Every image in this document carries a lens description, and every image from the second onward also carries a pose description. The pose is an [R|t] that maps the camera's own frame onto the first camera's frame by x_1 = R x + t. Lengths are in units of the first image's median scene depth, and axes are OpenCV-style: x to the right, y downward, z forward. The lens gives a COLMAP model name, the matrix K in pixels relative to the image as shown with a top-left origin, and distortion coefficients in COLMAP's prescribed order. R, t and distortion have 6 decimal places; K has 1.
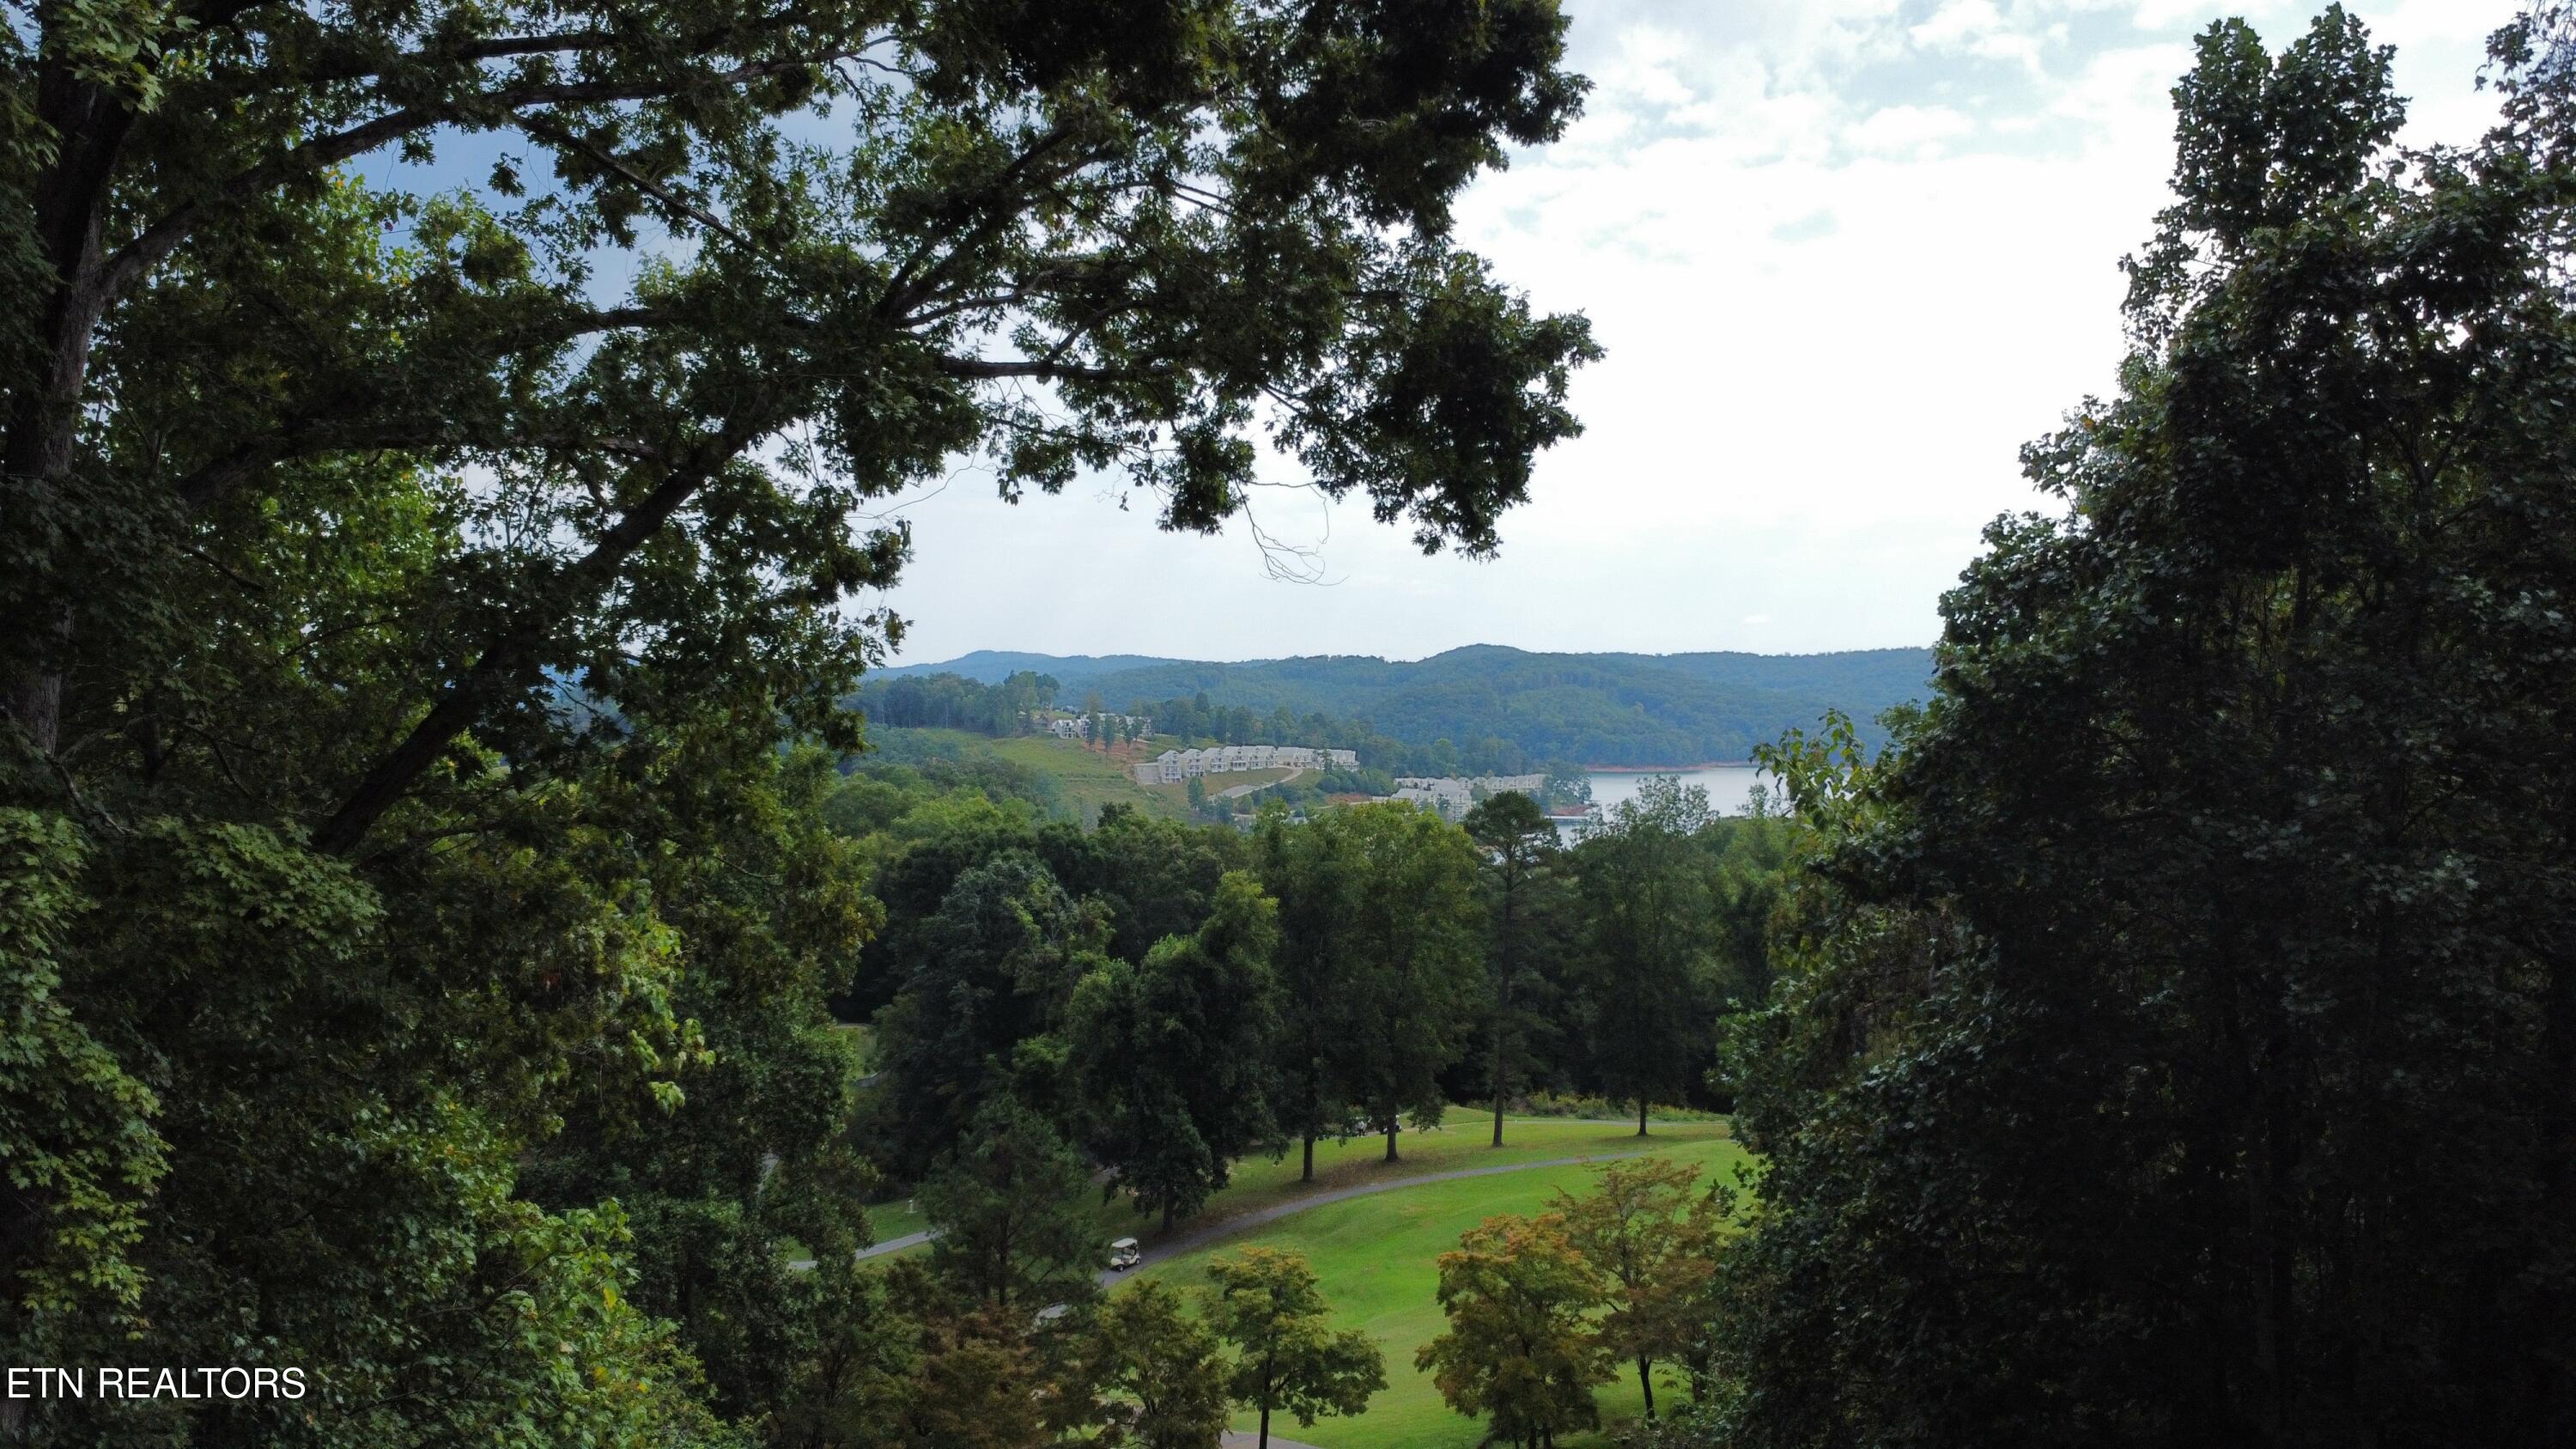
lens RADIAL K [[1901.9, 0, 1288.0], [0, 1901.9, 724.5], [0, 0, 1]] dist [-0.023113, 0.002390]
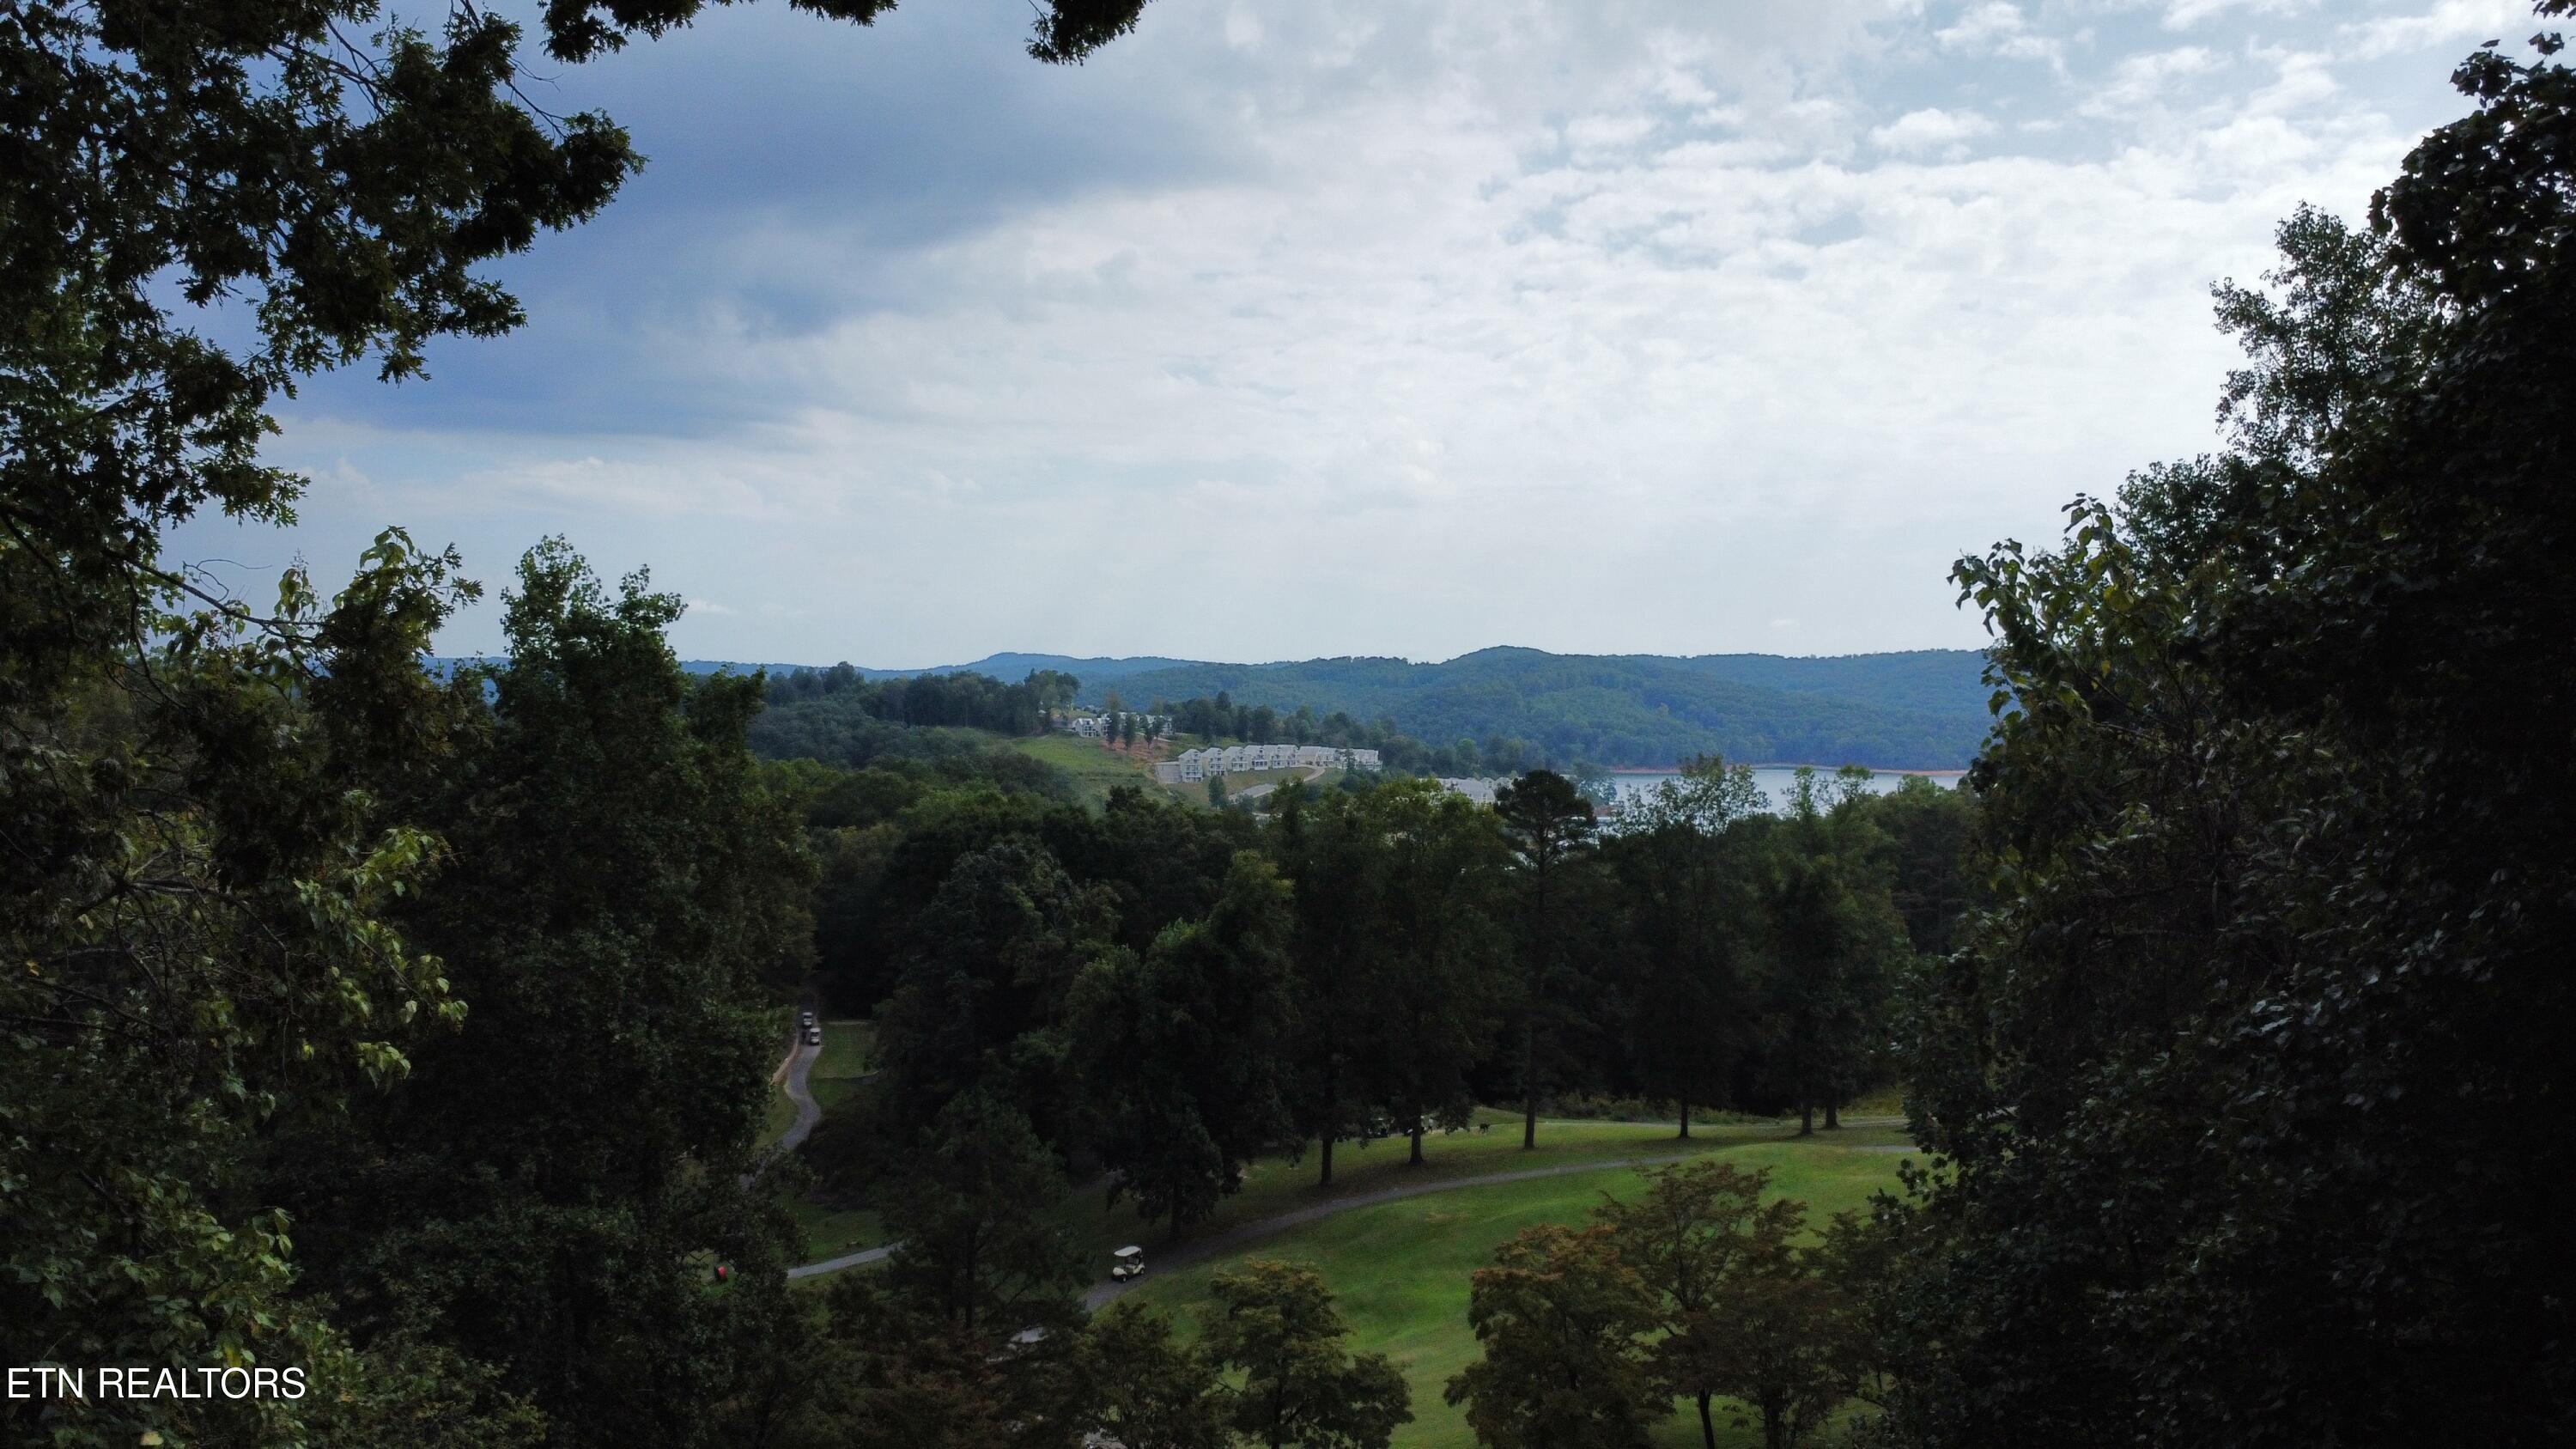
lens RADIAL K [[1901.9, 0, 1288.0], [0, 1901.9, 724.5], [0, 0, 1]] dist [-0.023113, 0.002390]
pose [[0.999927, 0.001375, -0.011996, 0.002646], [-0.001394, 0.999998, -0.001545, 0.016159], [0.011994, 0.001562, 0.999927, 0.069411]]
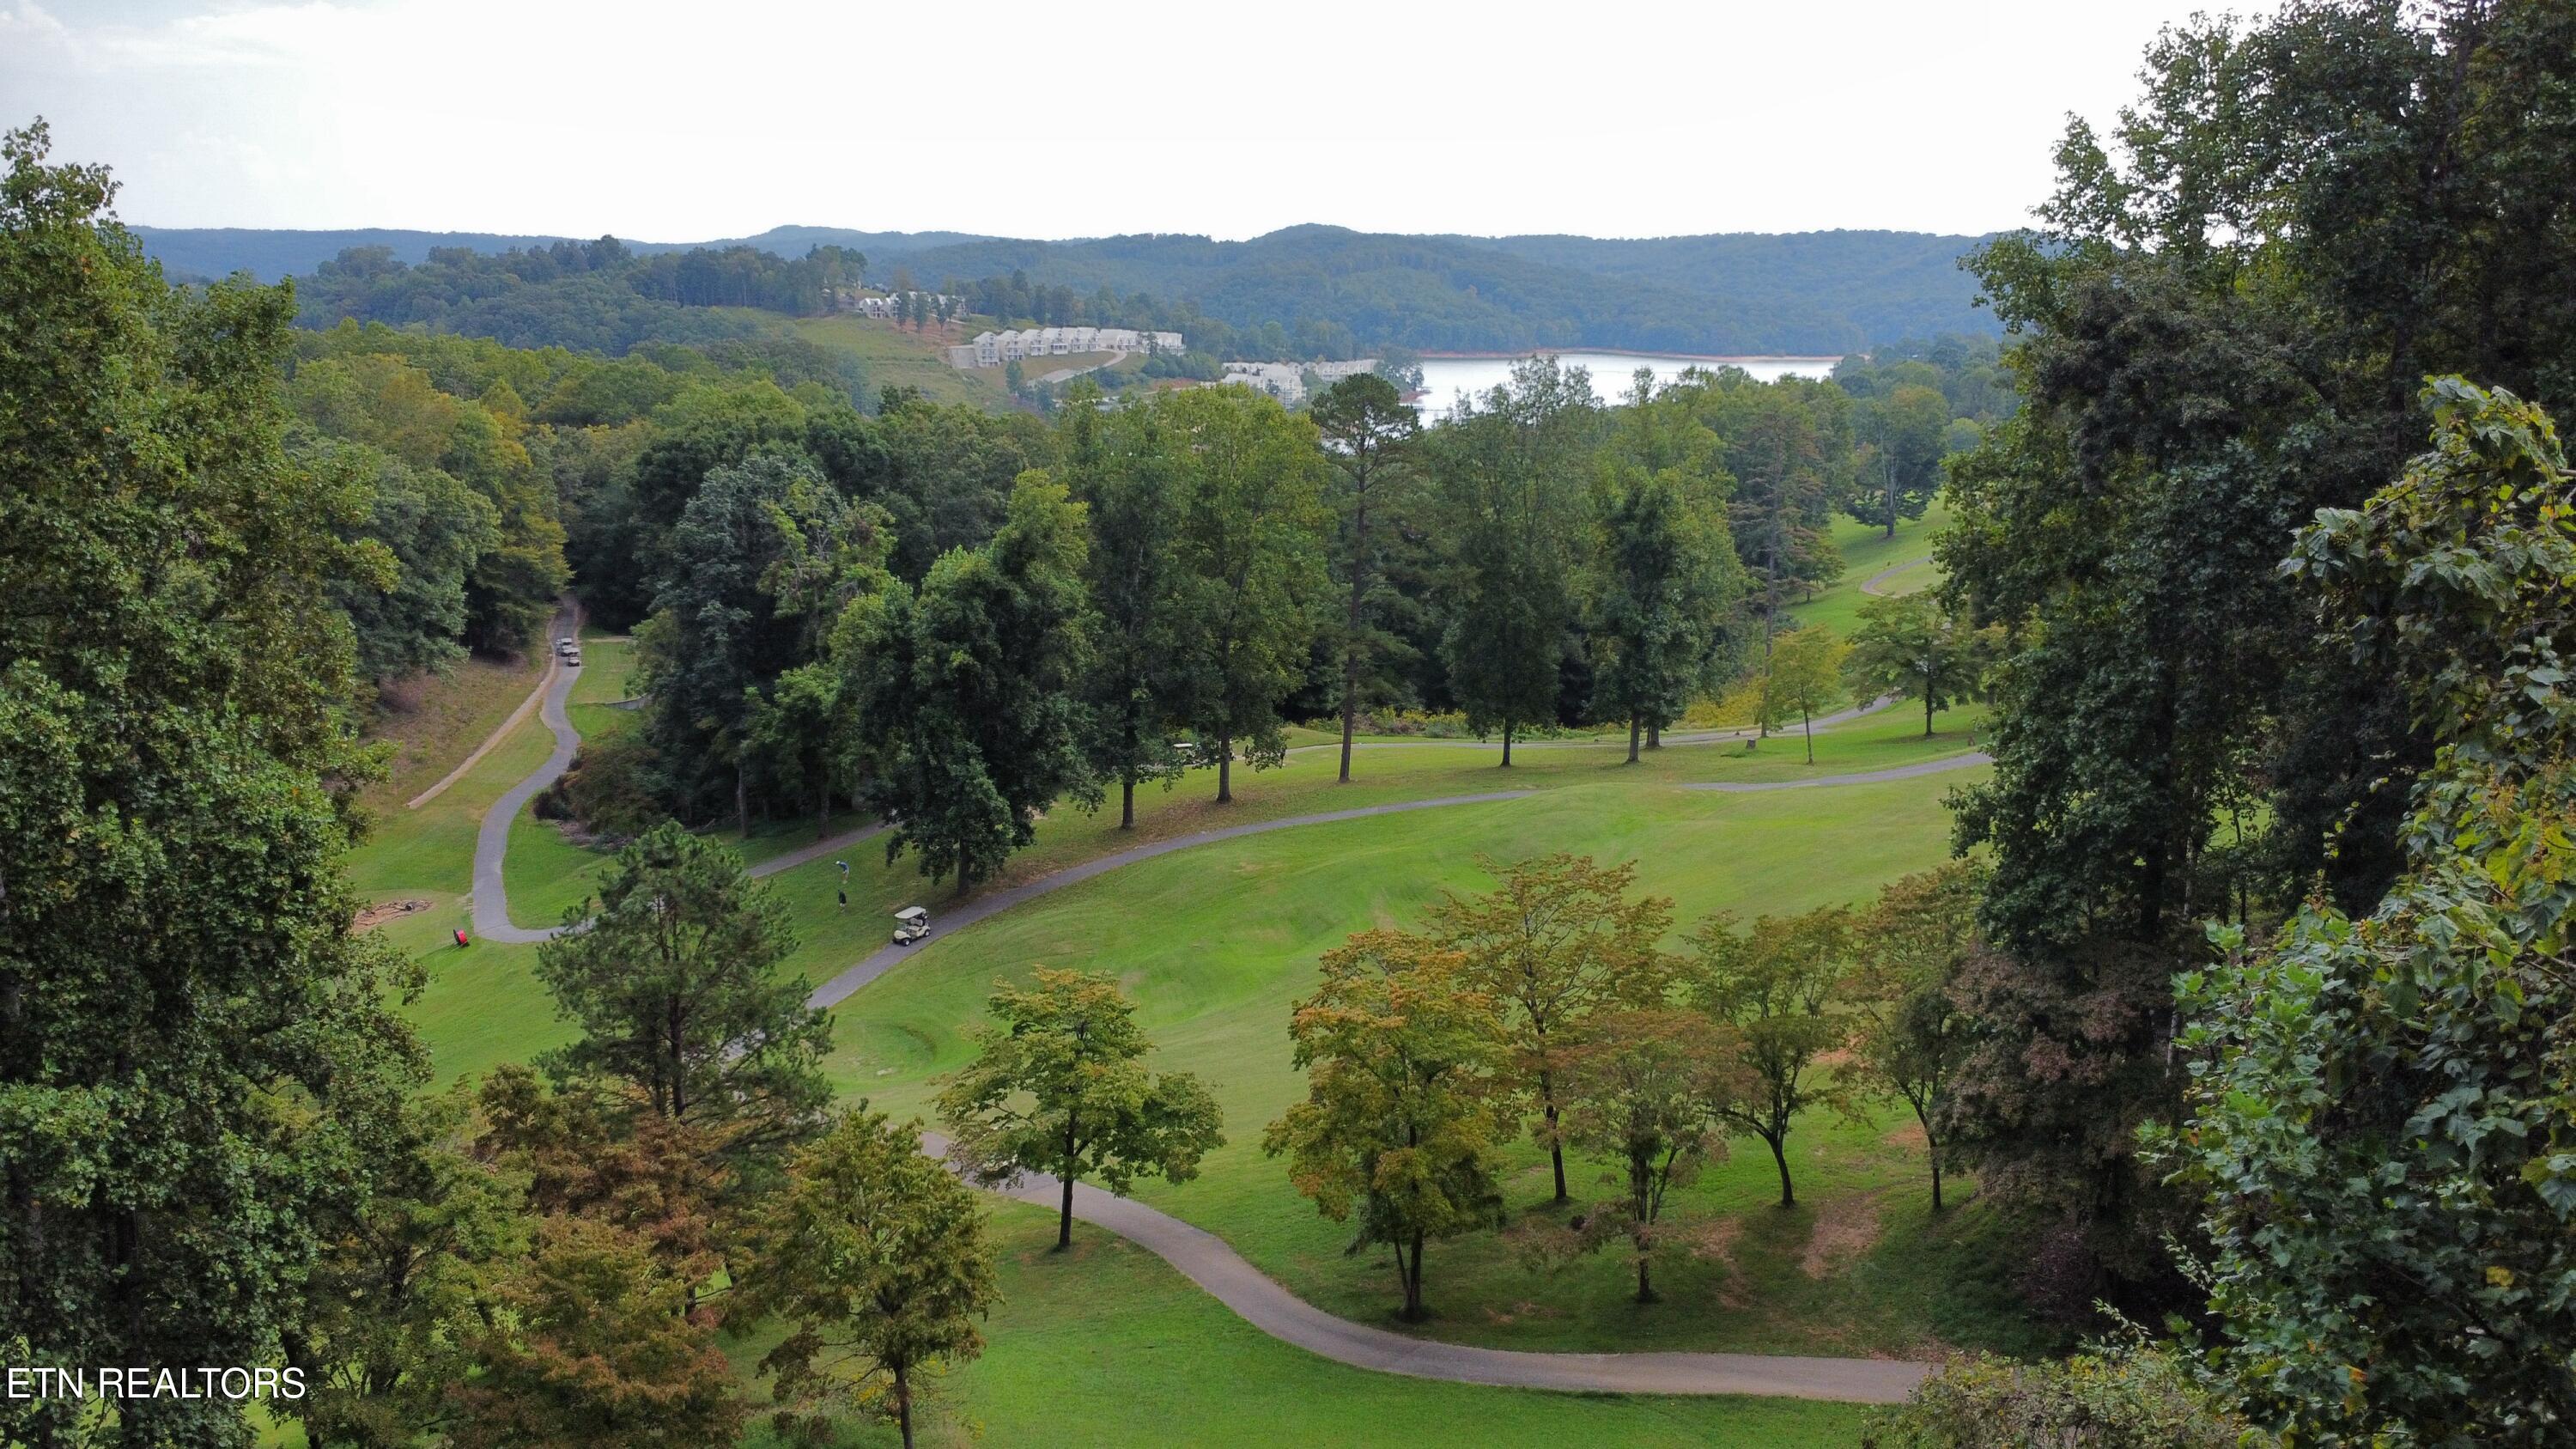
lens RADIAL K [[1901.9, 0, 1288.0], [0, 1901.9, 724.5], [0, 0, 1]] dist [-0.023113, 0.002390]
pose [[0.995923, -0.011649, 0.089456, 0.006497], [-0.007792, 0.976813, 0.213953, 0.007999], [-0.089874, -0.213777, 0.972739, 0.170042]]
